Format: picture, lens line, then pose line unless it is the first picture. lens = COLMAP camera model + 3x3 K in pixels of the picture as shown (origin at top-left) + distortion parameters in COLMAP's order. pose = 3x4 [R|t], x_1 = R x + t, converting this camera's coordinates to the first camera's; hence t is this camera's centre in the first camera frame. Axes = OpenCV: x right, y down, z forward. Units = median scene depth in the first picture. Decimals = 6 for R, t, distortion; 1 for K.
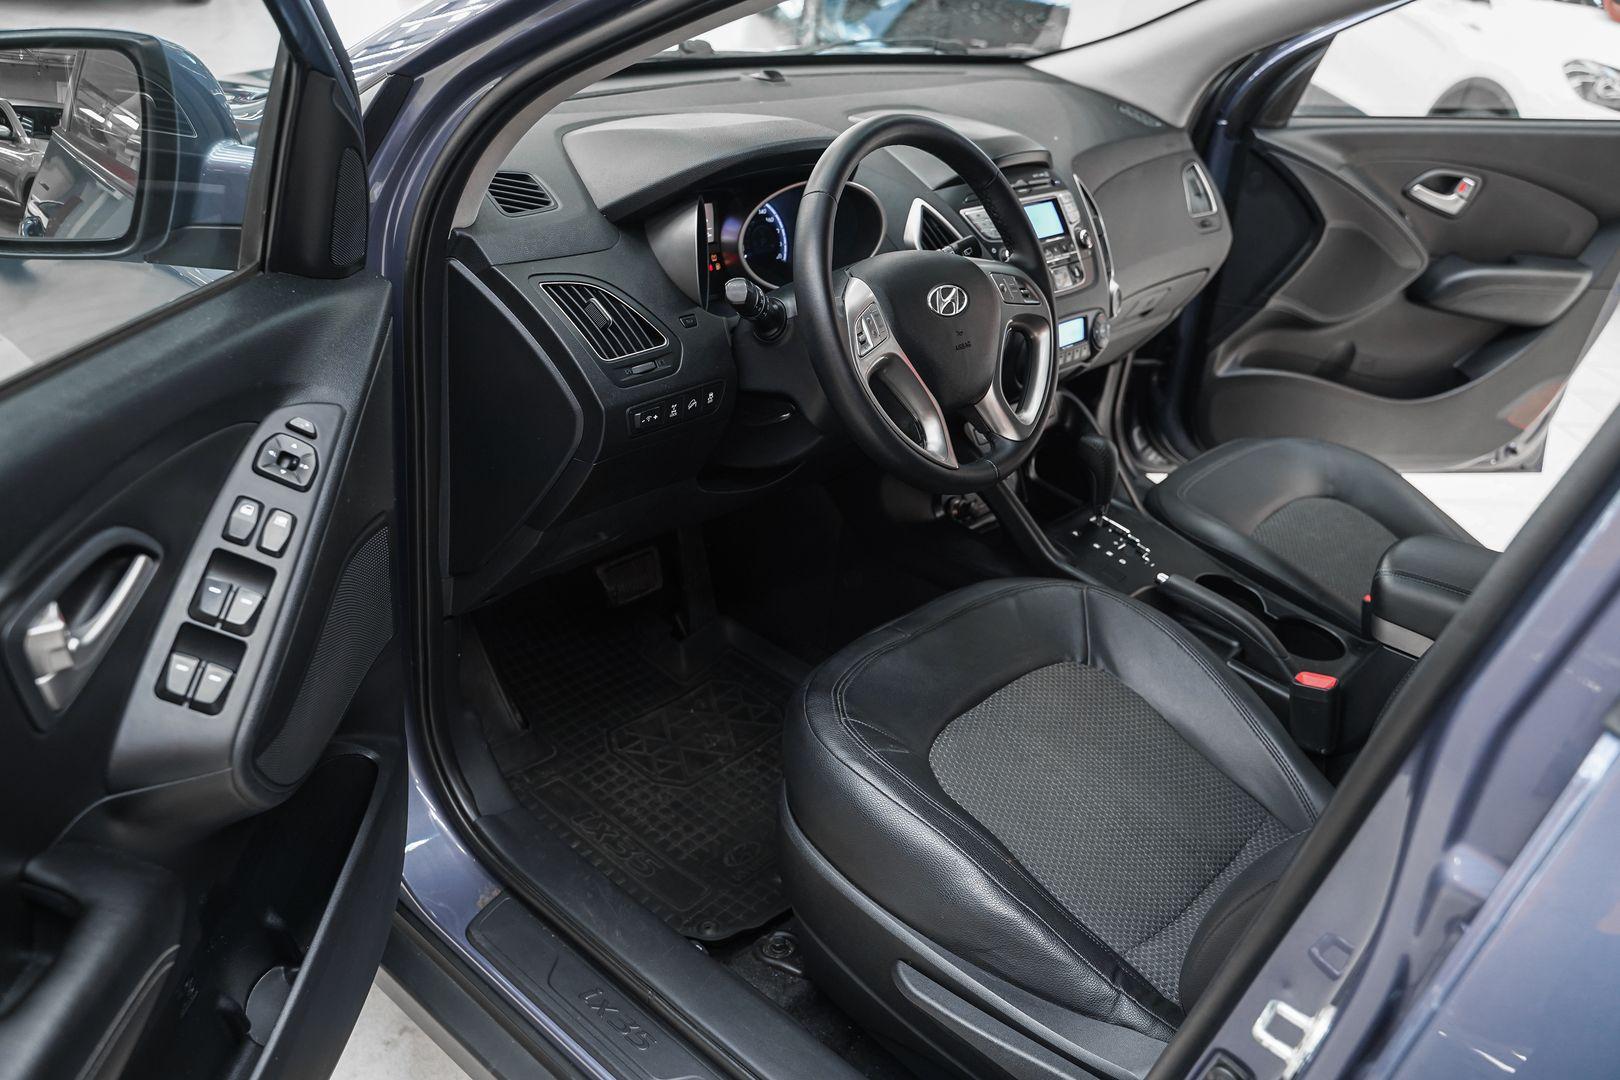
lens RADIAL K [[1304.7, 0, 806.5], [0, 1304.7, 518.1], [0, 0, 1]] dist [-0.088844, 0.002253]
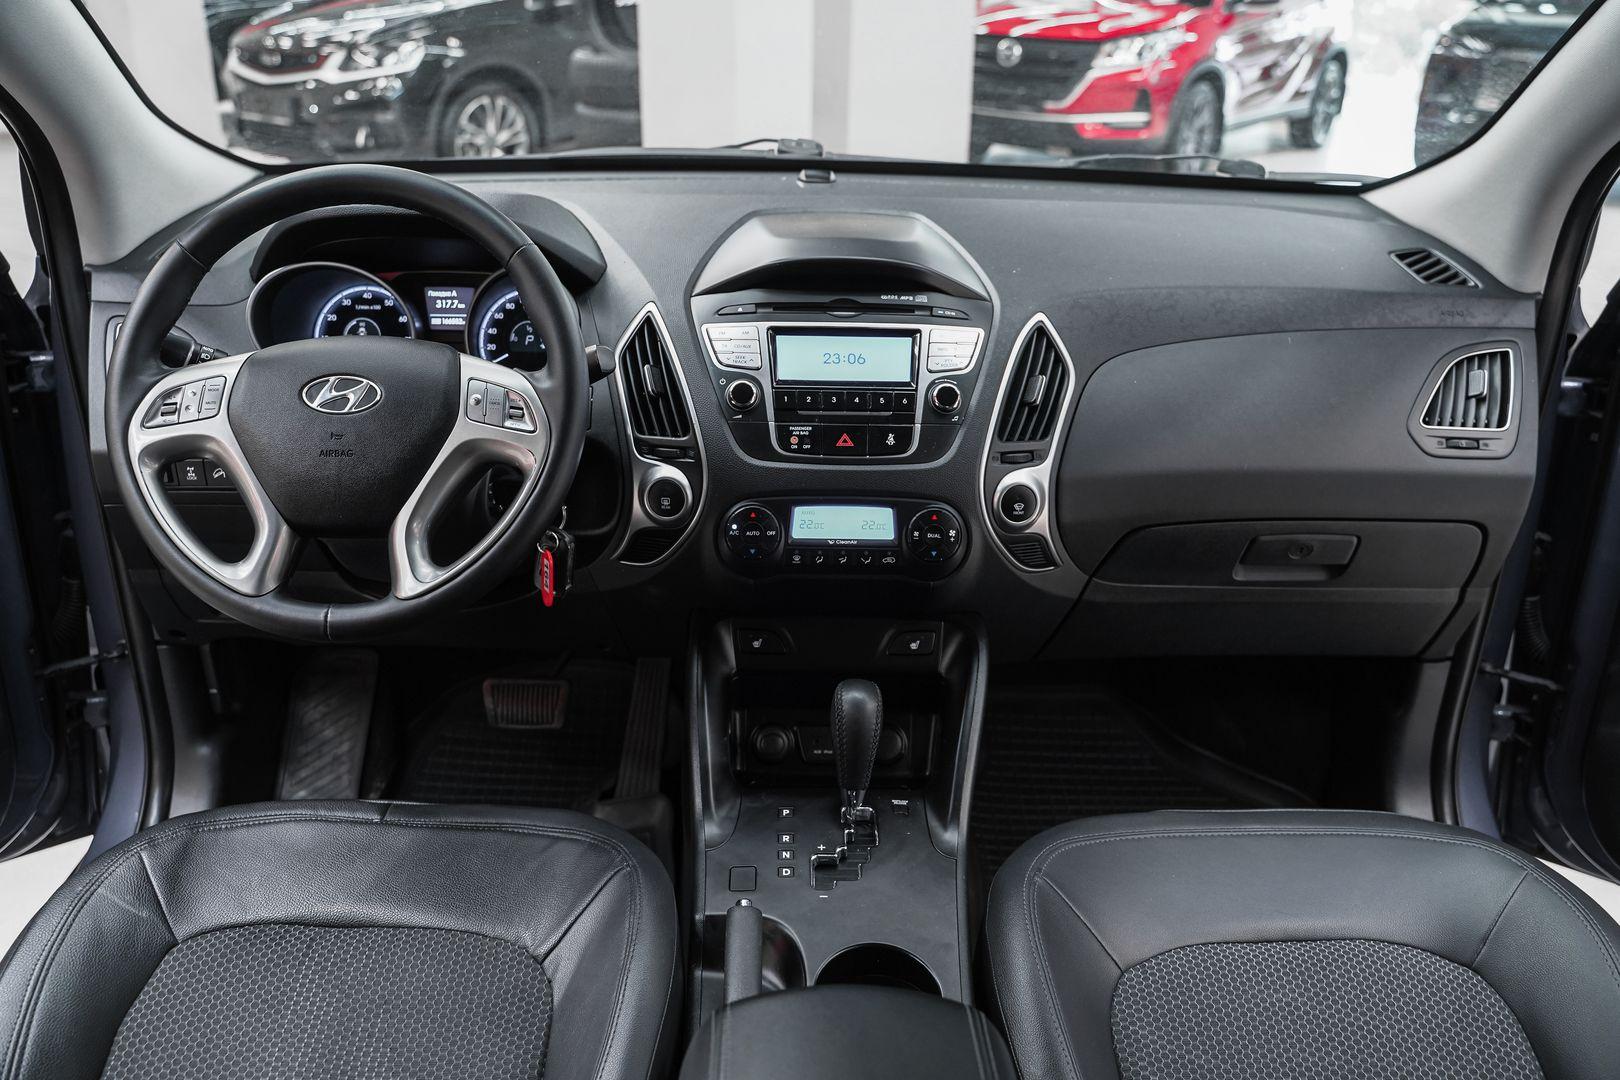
lens RADIAL K [[1327.1, 0, 810.0], [0, 1327.1, 540.0], [0, 0, 1]] dist [-0.121186, 0.103223]
pose [[0.682873, 0.197008, -0.703472, 0.634884], [-0.289168, 0.957195, -0.012637, -0.111811], [0.670870, 0.212051, 0.710610, 0.466157]]
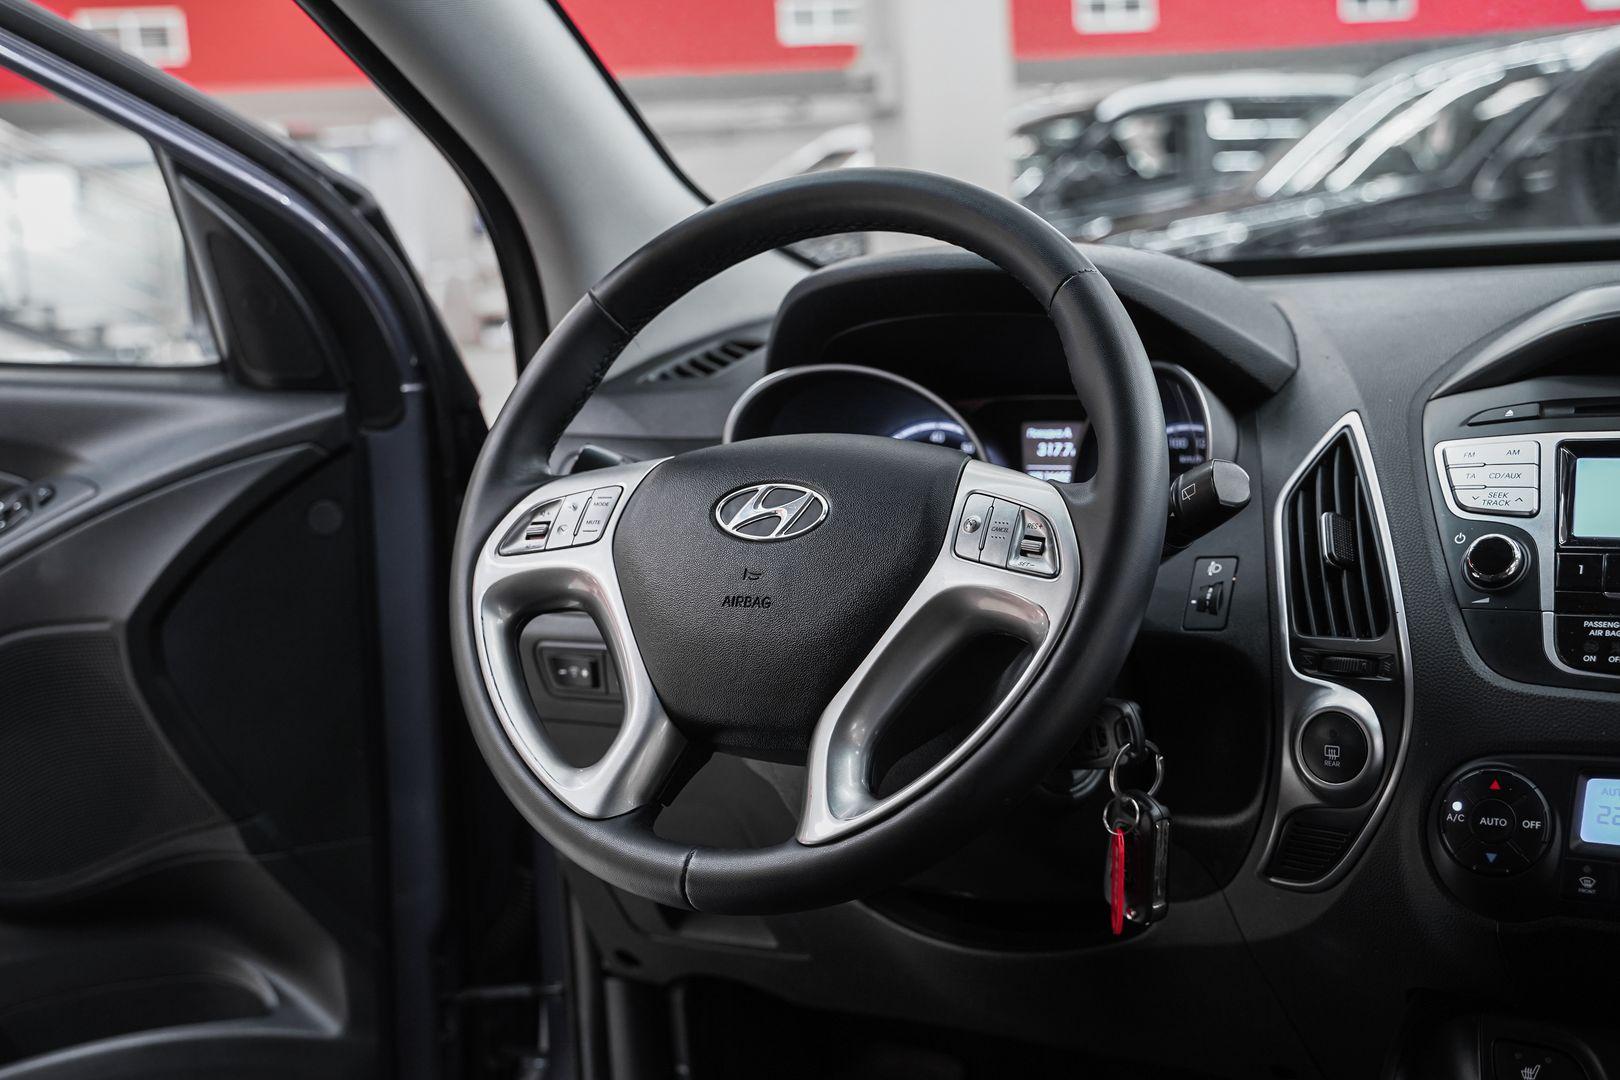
lens RADIAL K [[2053.7, 0, 755.7], [0, 2053.7, 533.1], [0, 0, 1]] dist [-0.007510, 0.053585]
pose [[0.186102, 0.015891, -0.982402, 0.626030], [-0.383295, 0.921822, -0.057699, -0.081587], [0.904683, 0.387287, 0.177644, 0.621679]]
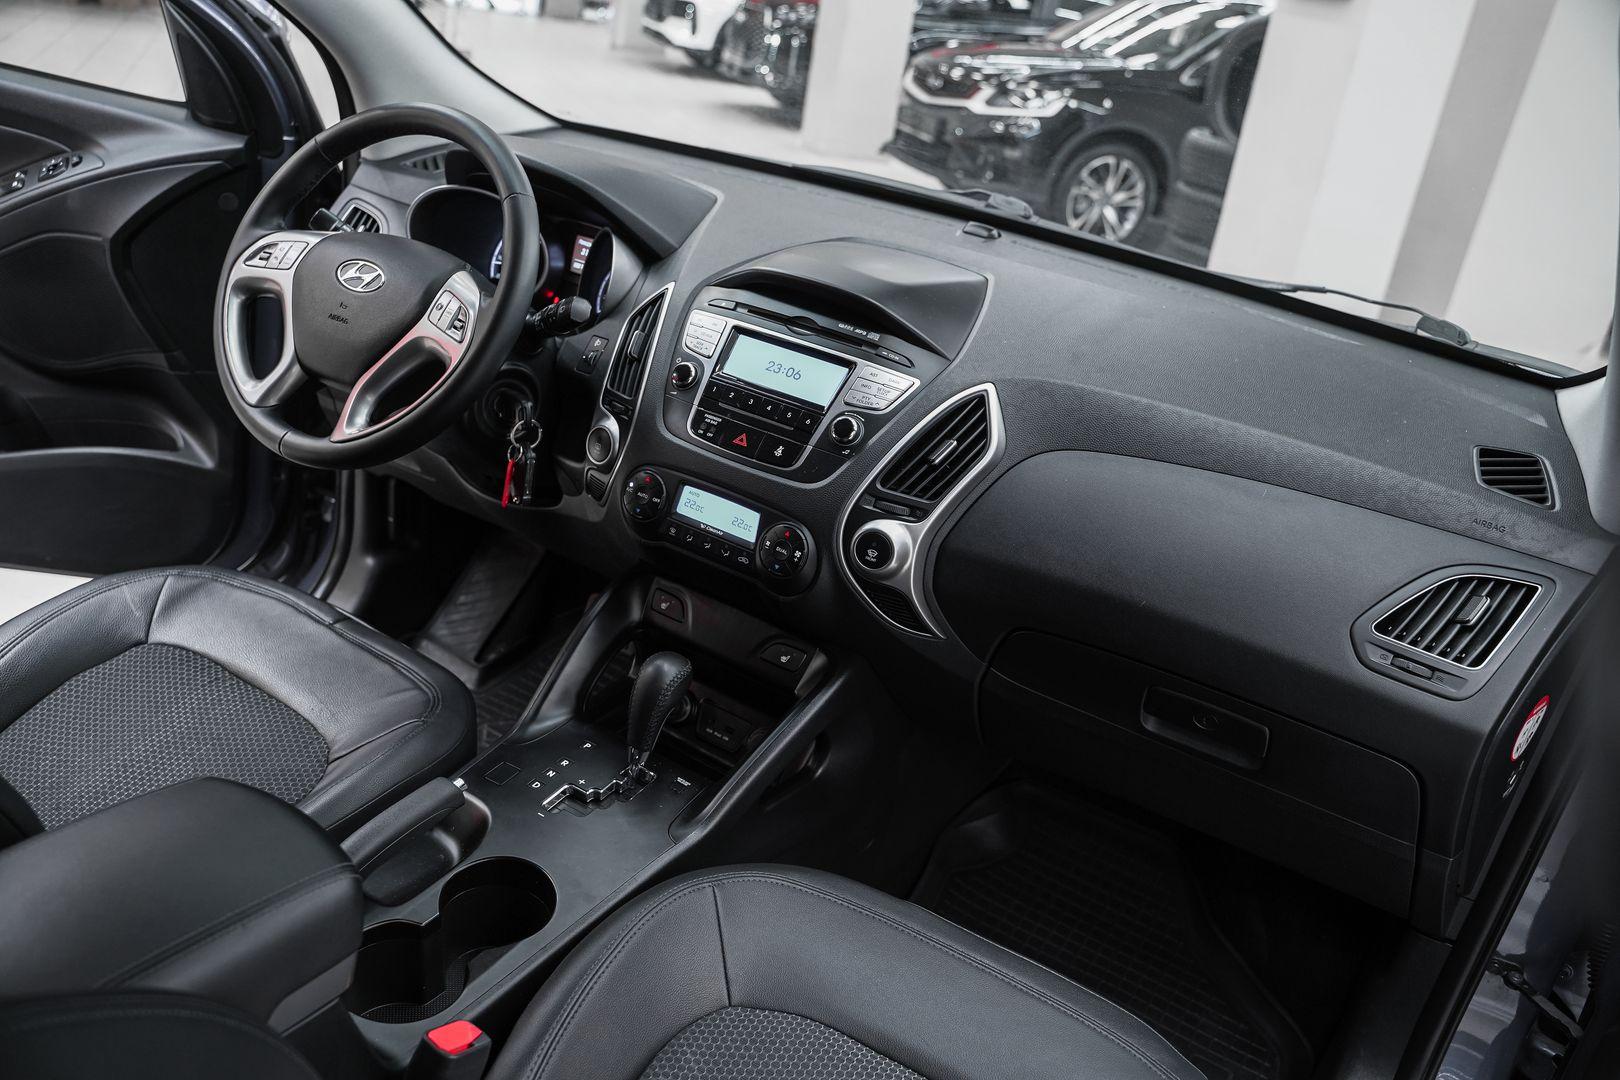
lens RADIAL K [[1327.1, 0, 810.0], [0, 1327.1, 540.0], [0, 0, 1]] dist [-0.121186, 0.103223]
pose [[0.207584, 0.315839, -0.925827, 0.844008], [-0.570849, 0.807689, 0.147545, -0.251055], [0.794380, 0.497880, 0.347959, 0.741015]]
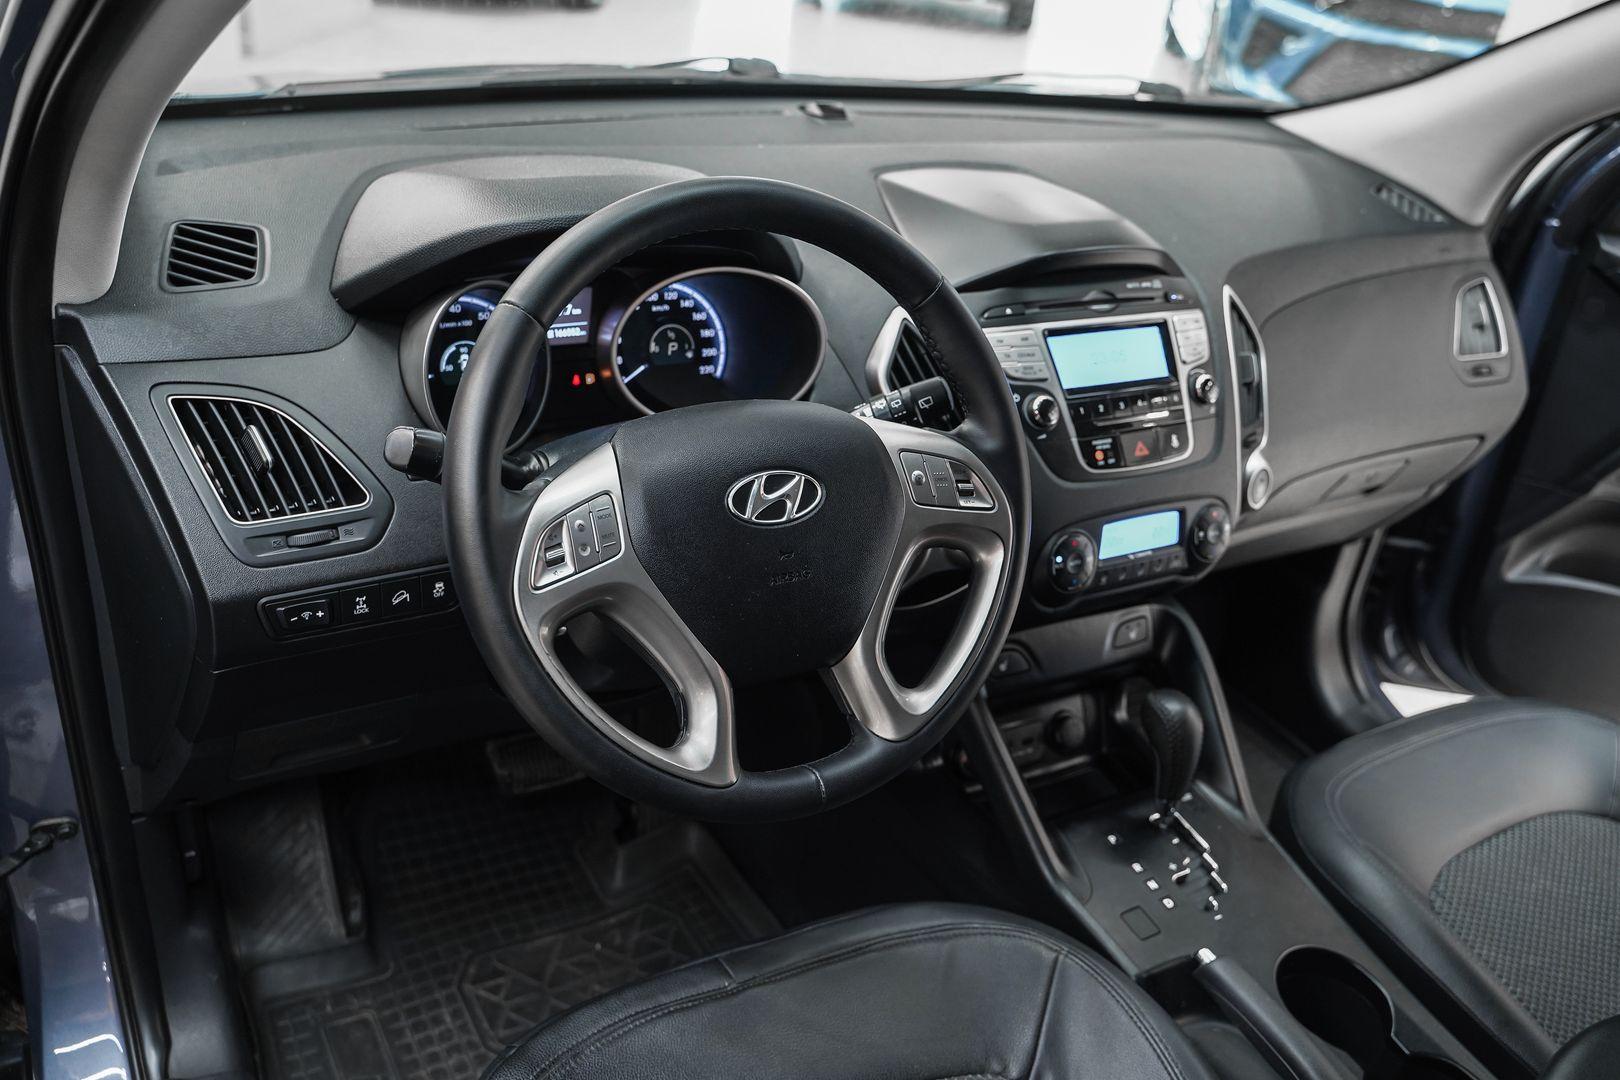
lens RADIAL K [[1327.1, 0, 810.0], [0, 1327.1, 540.0], [0, 0, 1]] dist [-0.121186, 0.103223]
pose [[0.949387, 0.146116, -0.278055, 0.212269], [-0.150192, 0.988634, 0.006707, -0.111396], [0.275875, 0.035394, 0.960542, 0.307692]]
